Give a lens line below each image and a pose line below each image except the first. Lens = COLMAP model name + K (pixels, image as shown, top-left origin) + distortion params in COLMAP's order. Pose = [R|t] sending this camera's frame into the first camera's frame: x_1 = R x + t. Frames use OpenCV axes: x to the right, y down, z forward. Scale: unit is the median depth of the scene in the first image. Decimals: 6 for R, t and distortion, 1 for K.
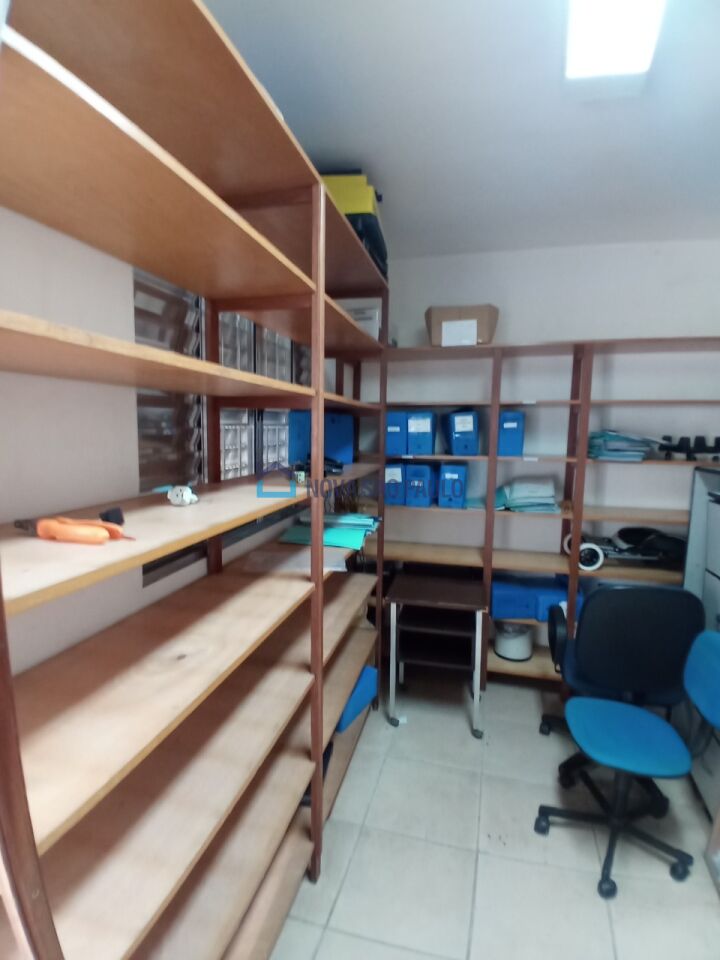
lens RADIAL K [[484.5, 0, 360.0], [0, 484.5, 480.0], [0, 0, 1]] dist [0.002650, -0.048663]
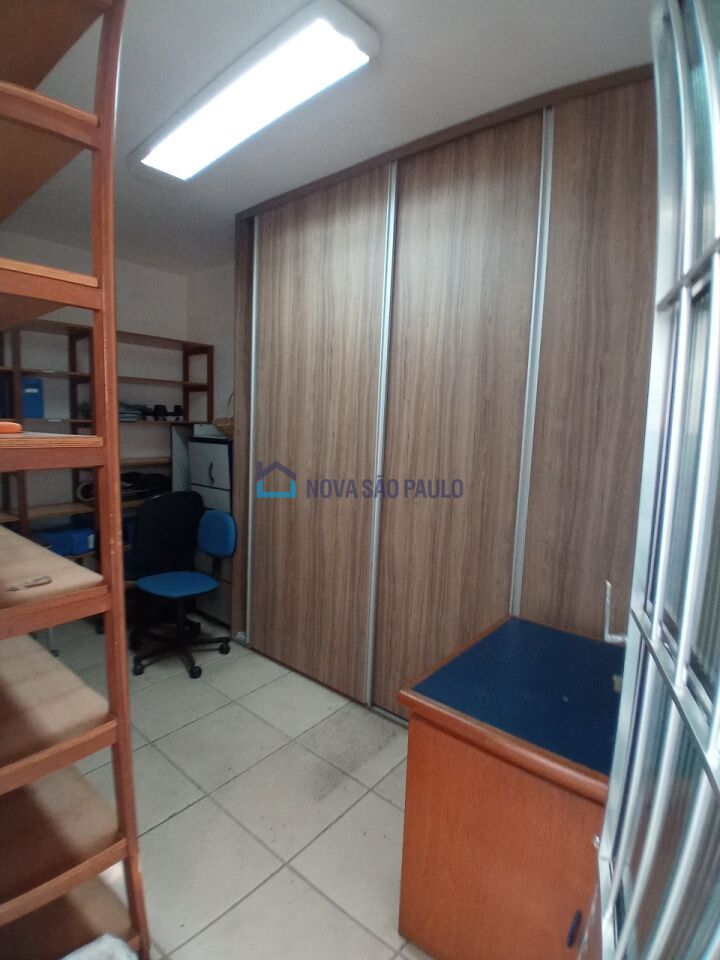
lens RADIAL K [[484.5, 0, 360.0], [0, 484.5, 480.0], [0, 0, 1]] dist [0.002650, -0.048663]
pose [[0.421305, -0.095594, 0.901867, -0.410893], [0.087487, 0.994075, 0.064498, 0.097993], [-0.902689, 0.051729, 0.427172, -0.165088]]
